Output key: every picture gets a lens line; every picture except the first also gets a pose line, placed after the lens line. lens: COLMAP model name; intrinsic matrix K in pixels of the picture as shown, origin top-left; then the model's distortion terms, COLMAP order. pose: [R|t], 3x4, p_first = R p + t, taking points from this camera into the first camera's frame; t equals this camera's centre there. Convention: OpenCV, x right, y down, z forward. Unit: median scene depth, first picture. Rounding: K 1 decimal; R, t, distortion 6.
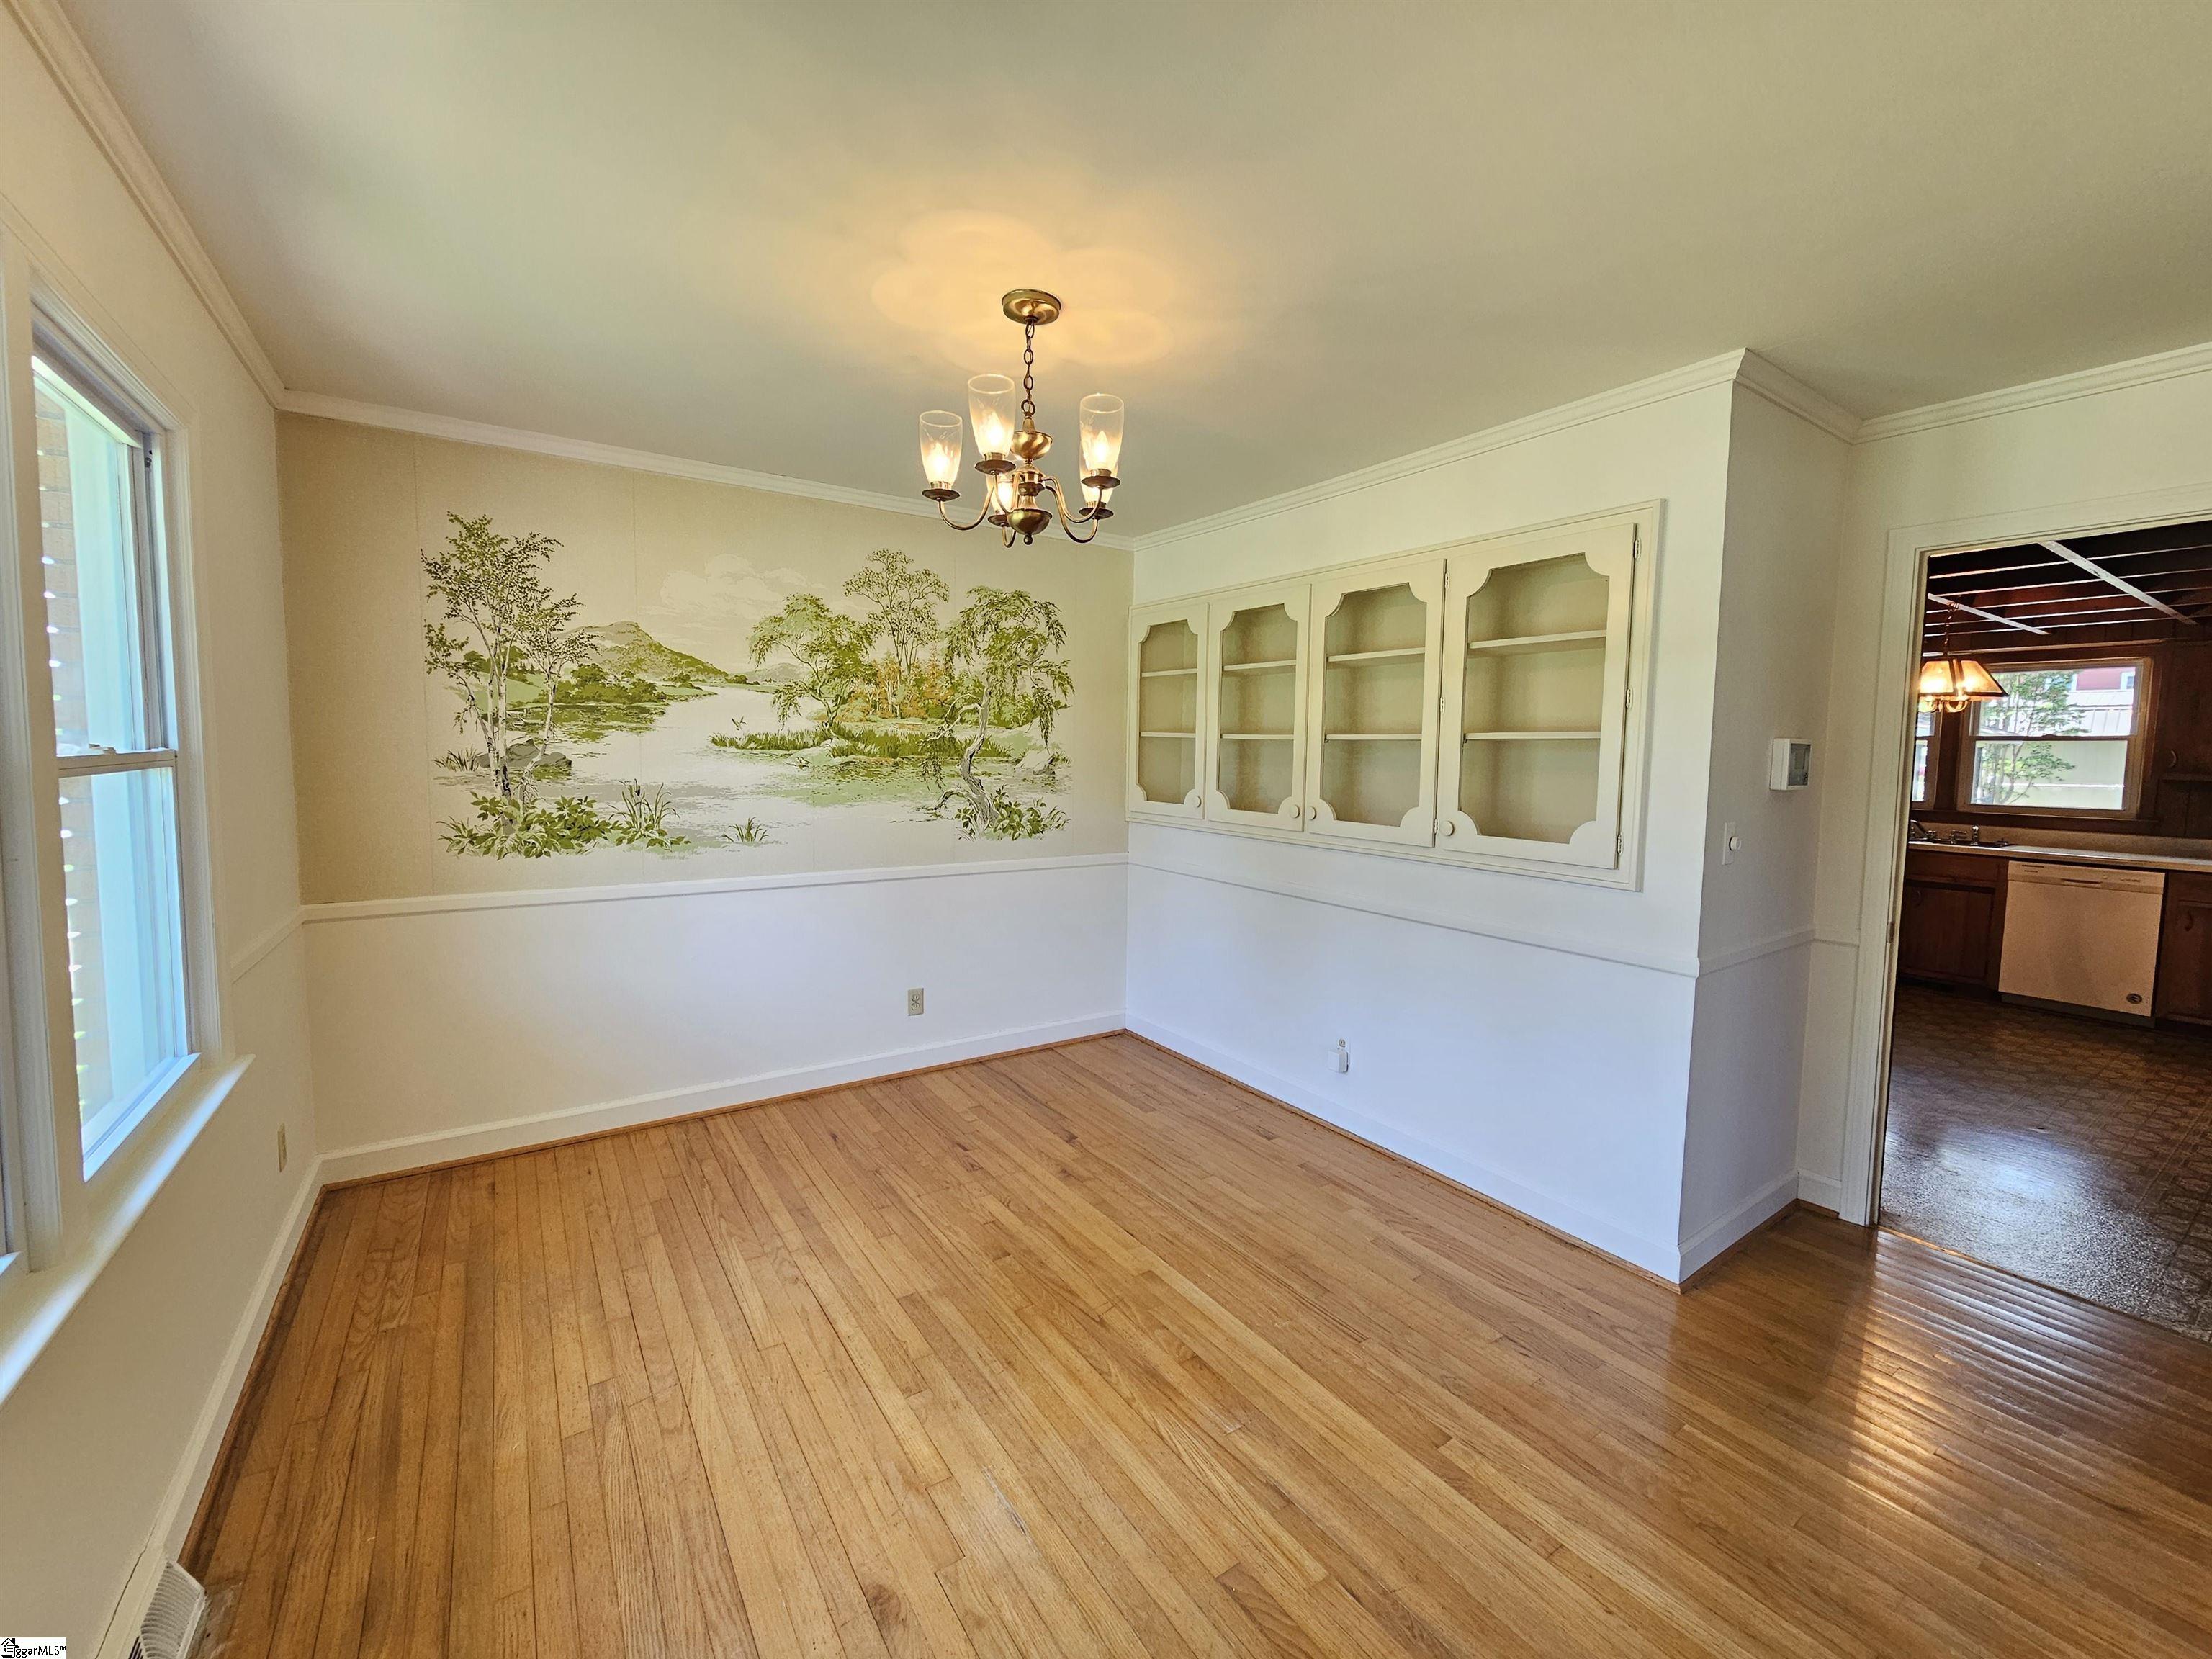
lens RADIAL K [[911.7, 0, 1116.2], [0, 911.7, 816.1], [0, 0, 1]] dist [0.003334, -0.000689]
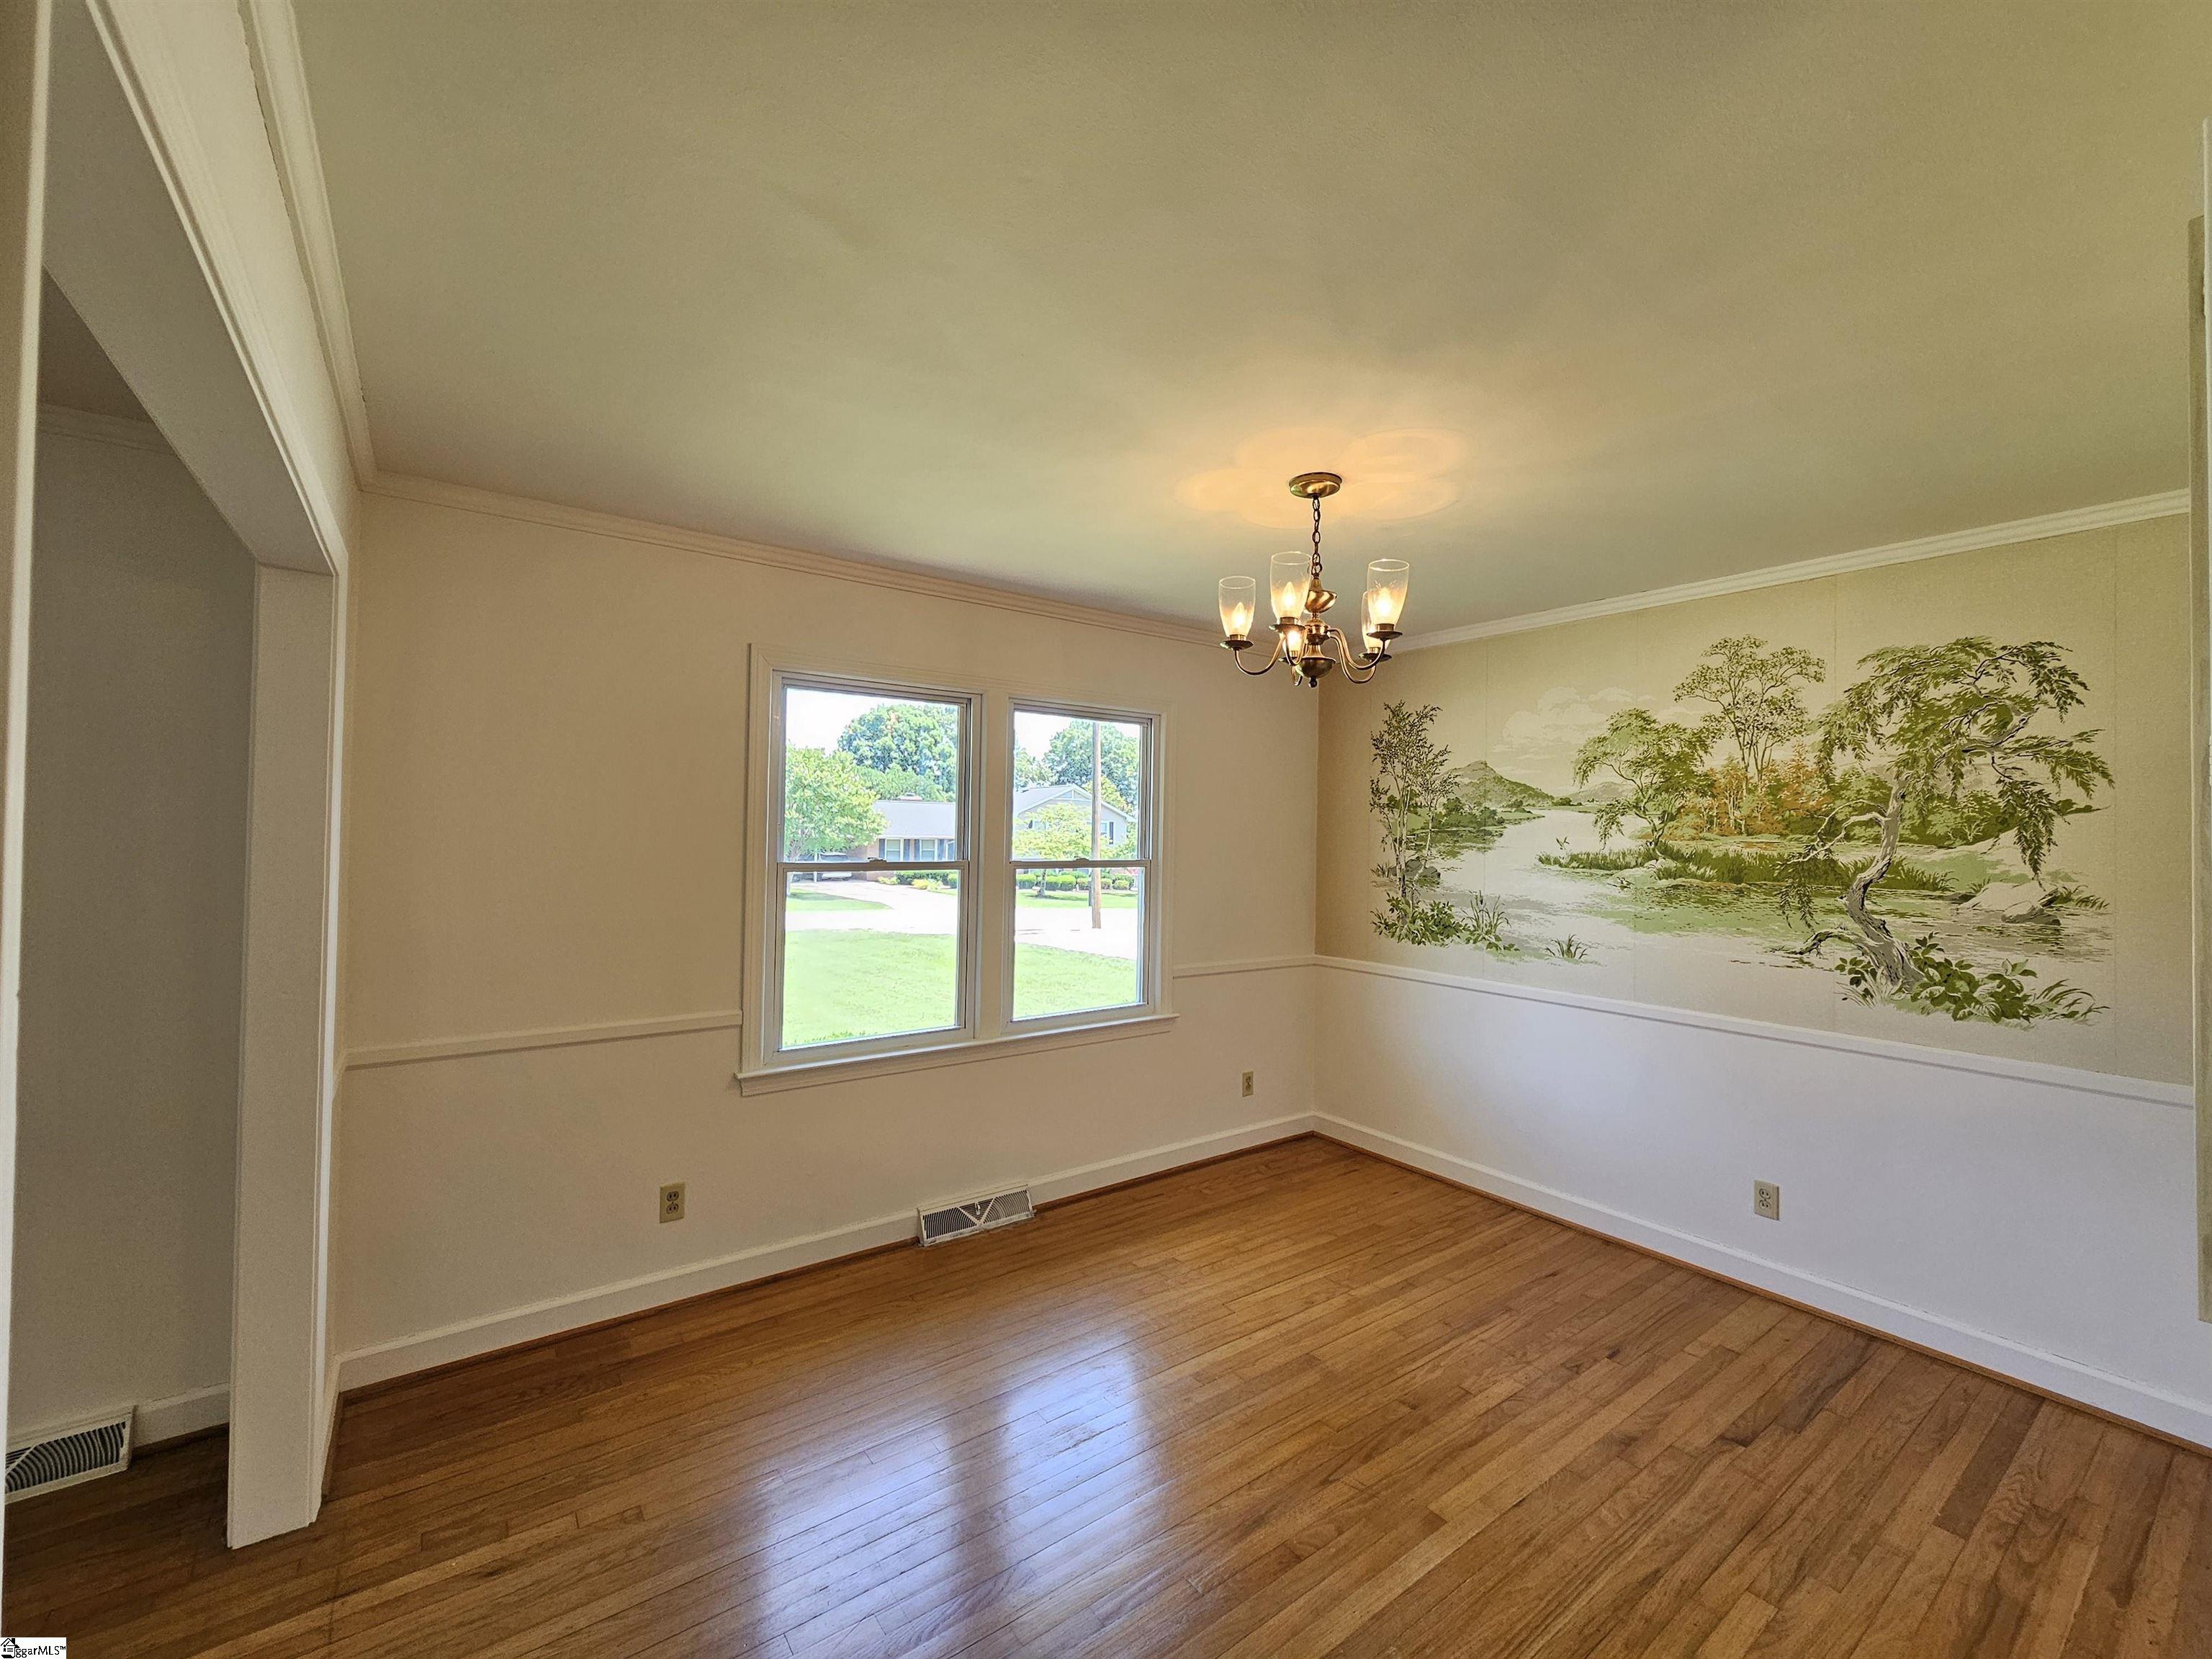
lens RADIAL K [[911.7, 0, 1124.6], [0, 911.7, 814.2], [0, 0, 1]] dist [0.003334, -0.000689]
pose [[0.048291, -0.035137, -0.998215, 0.937856], [-0.090118, 0.995152, -0.039389, -0.073649], [0.994760, 0.091859, 0.044890, 0.687363]]
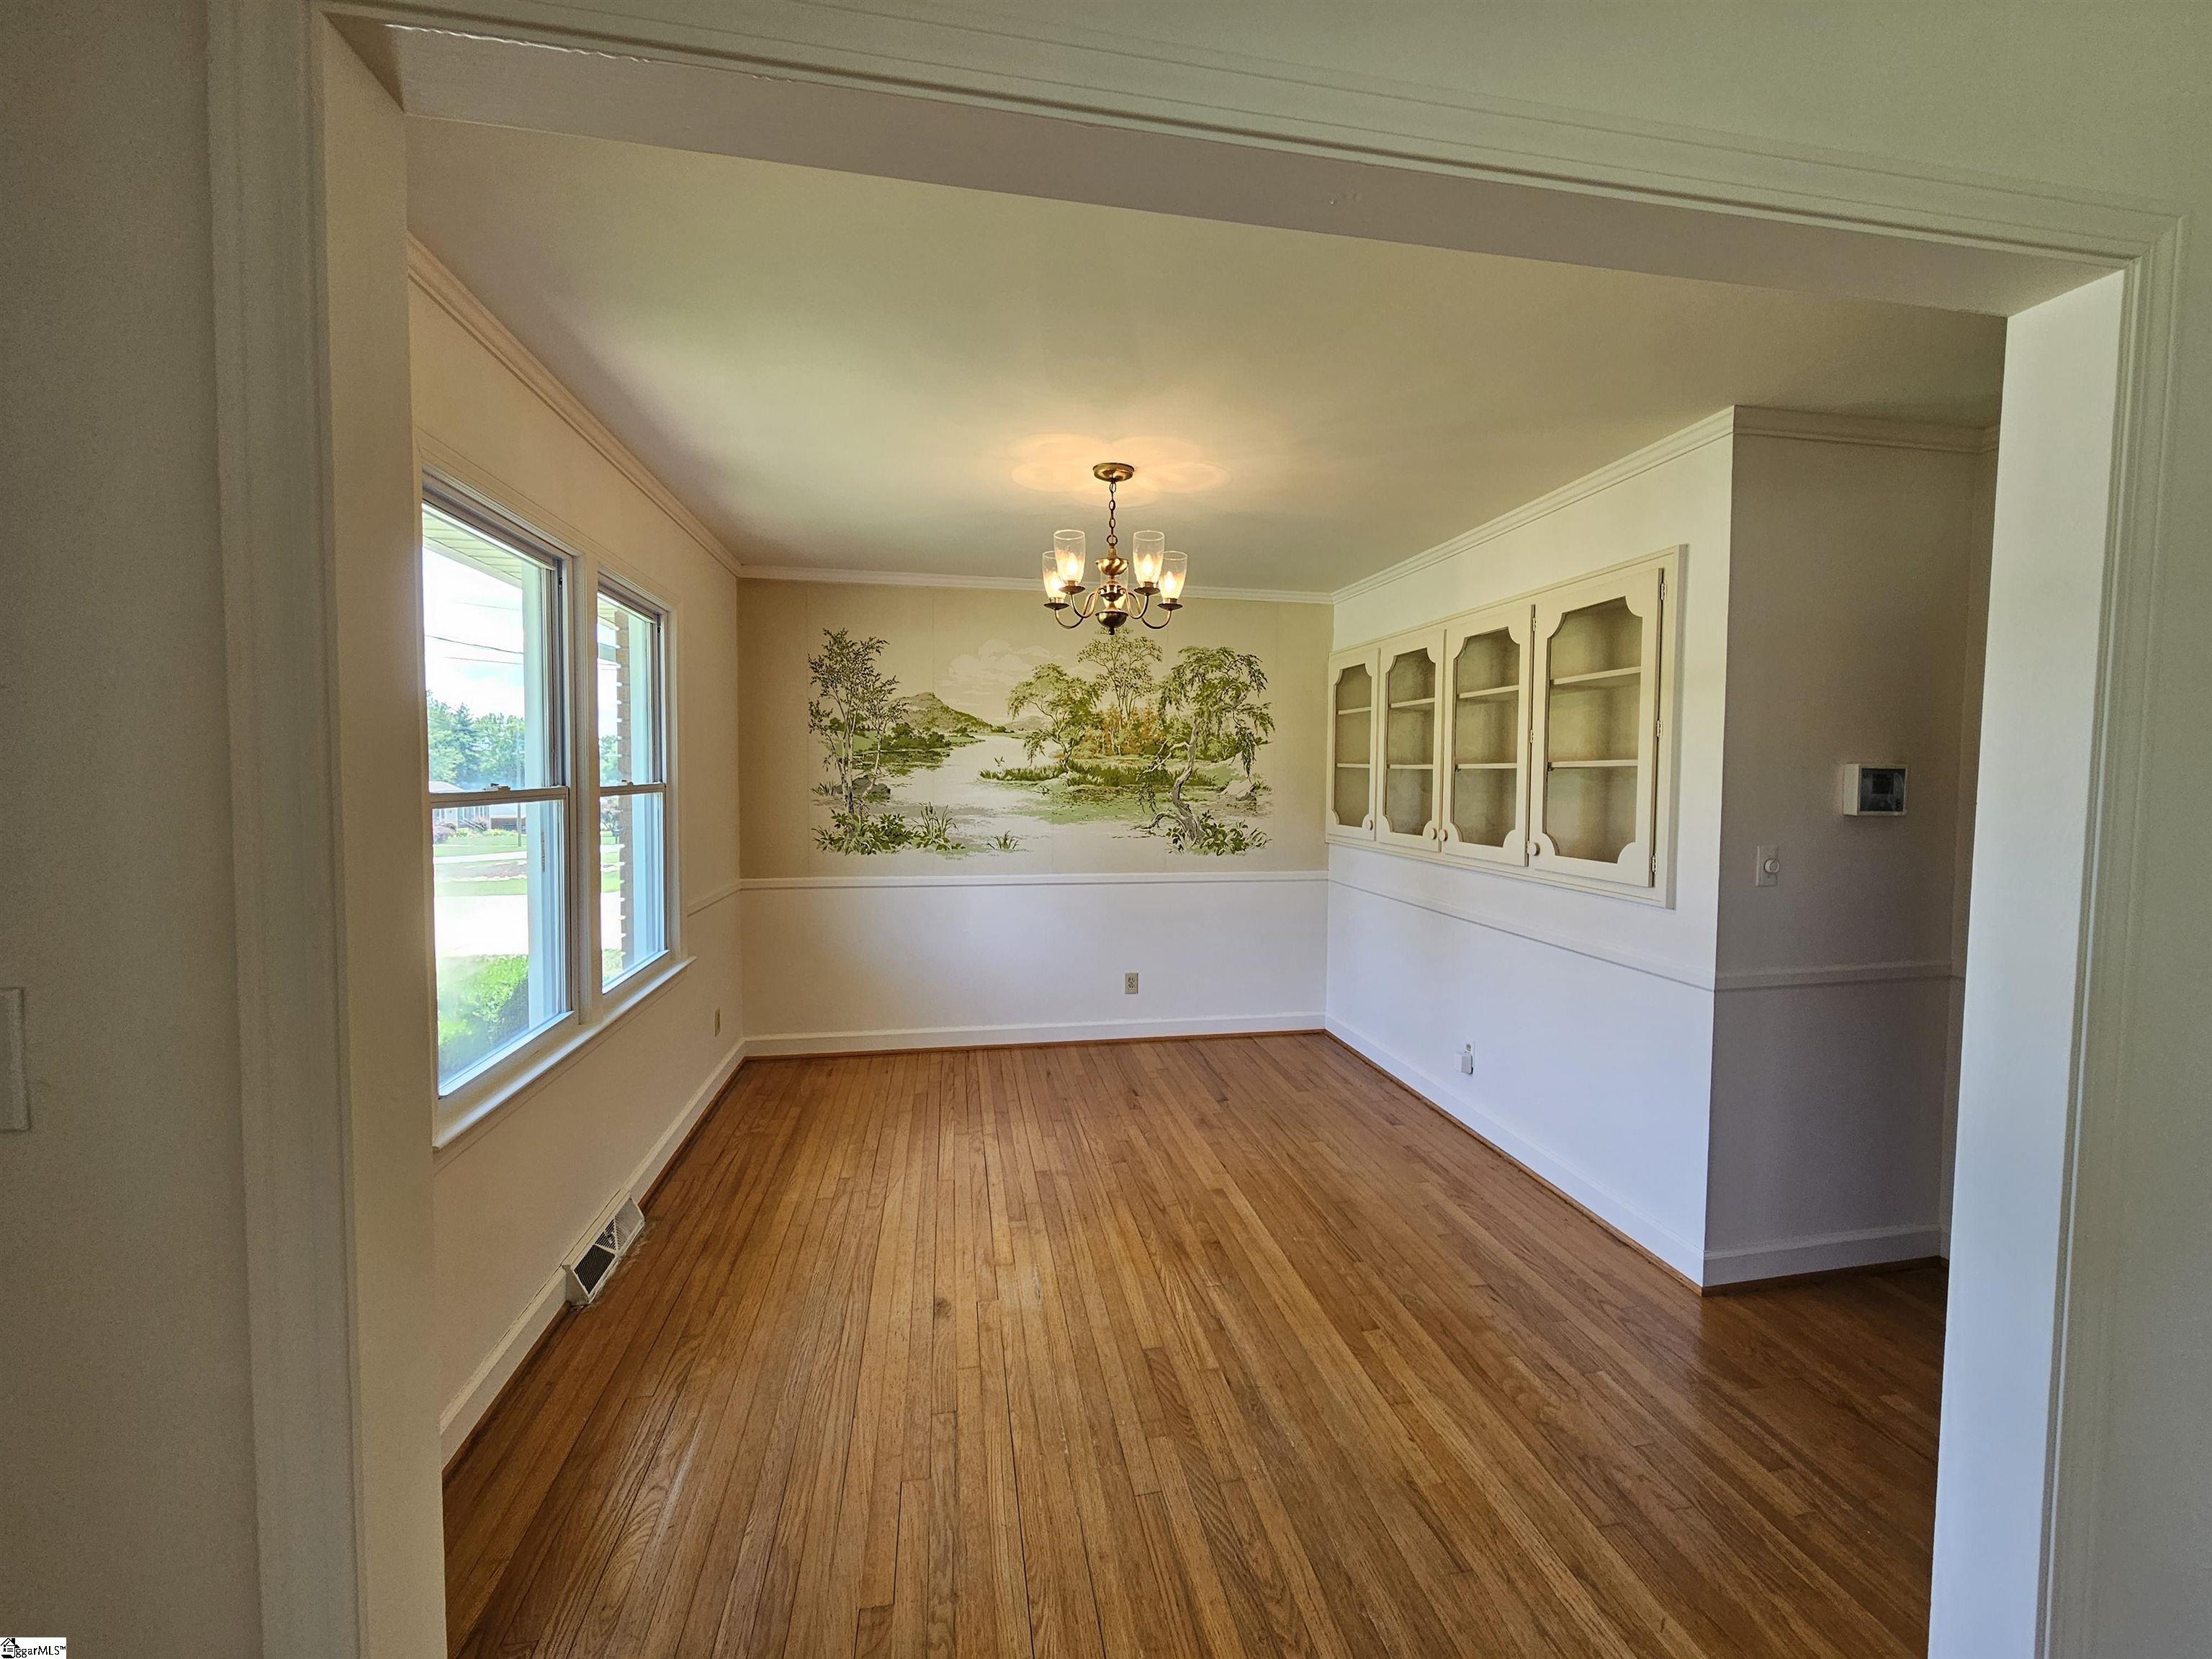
lens RADIAL K [[911.7, 0, 1120.4], [0, 911.7, 809.7], [0, 0, 1]] dist [0.003334, -0.000689]
pose [[0.916643, 0.006660, -0.399652, 0.452936], [-0.022709, 0.999114, -0.035436, 0.021609], [0.399062, 0.041558, 0.915982, -0.262322]]
